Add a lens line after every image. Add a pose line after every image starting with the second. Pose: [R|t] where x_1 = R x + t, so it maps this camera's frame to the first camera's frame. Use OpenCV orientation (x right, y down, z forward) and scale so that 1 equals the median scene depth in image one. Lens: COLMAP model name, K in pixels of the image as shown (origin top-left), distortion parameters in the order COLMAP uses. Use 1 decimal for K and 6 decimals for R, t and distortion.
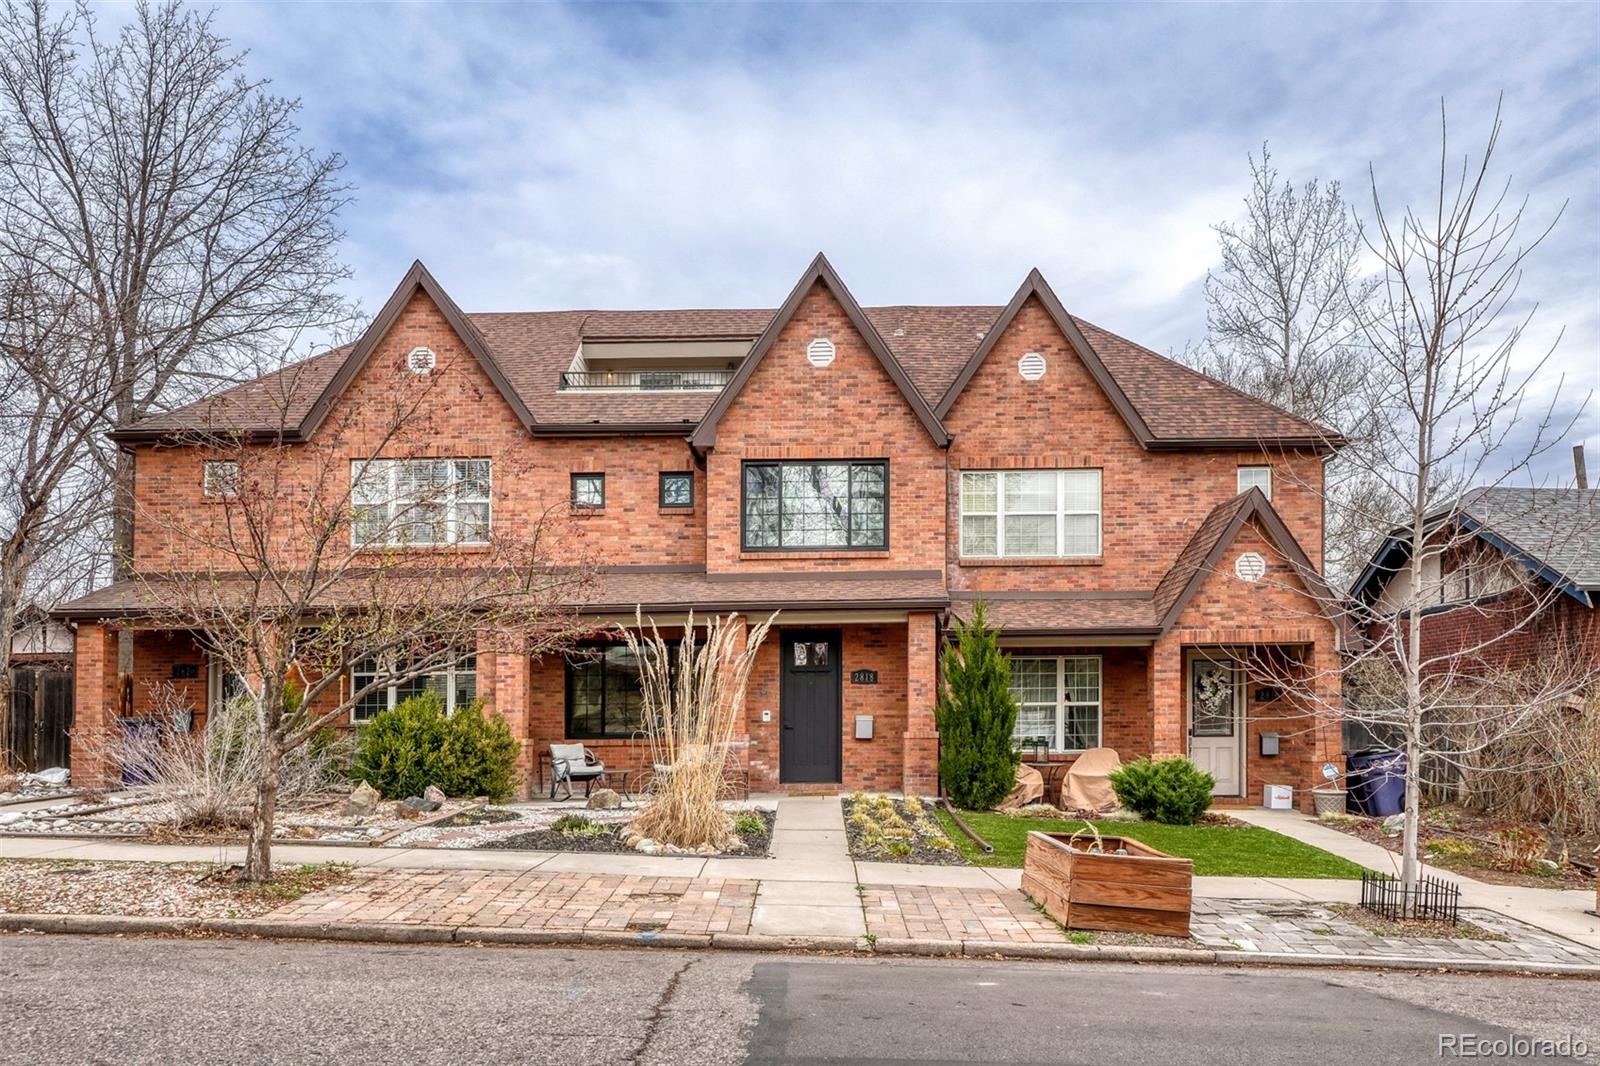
lens RADIAL K [[1397.8, 0, 976.2], [0, 1397.8, 533.7], [0, 0, 1]] dist [-0.003496, -0.002748]
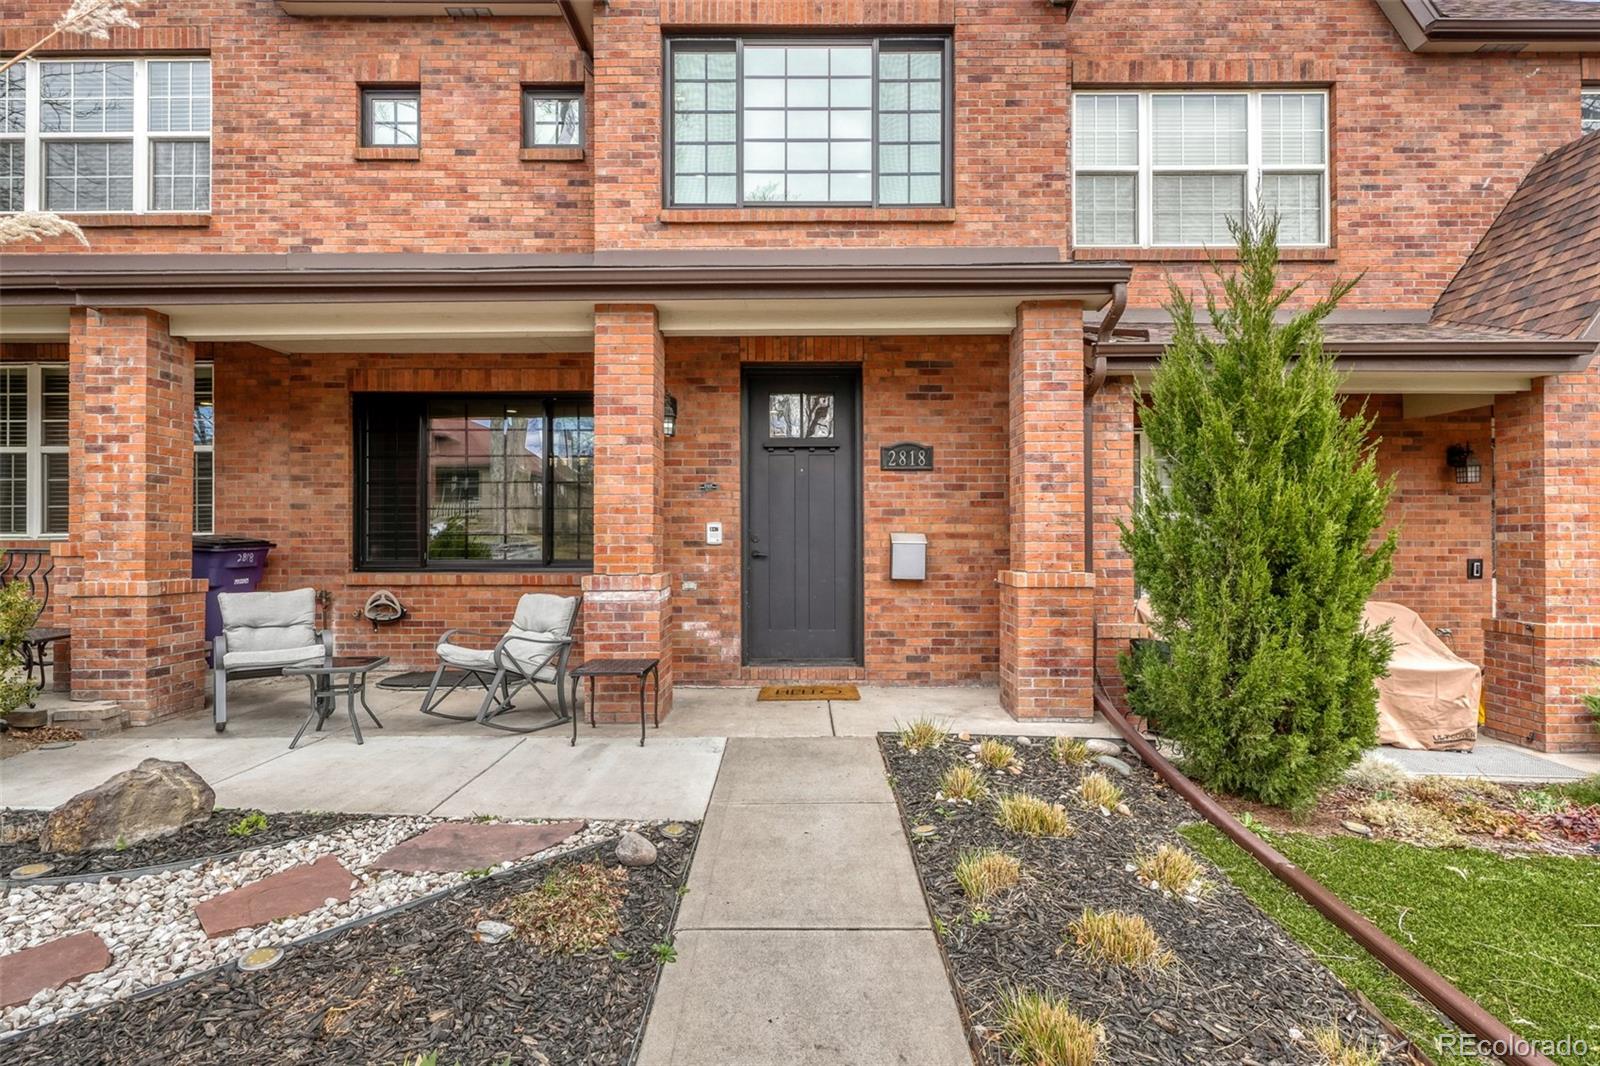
lens RADIAL K [[778.7, 0, 799.5], [0, 778.7, 528.0], [0, 0, 1]] dist [0.001442, -0.006529]
pose [[0.993349, 0.009140, -0.114781, -0.084626], [0.005330, 0.992126, 0.125129, 0.090661], [0.115021, -0.124909, 0.985479, 0.703339]]
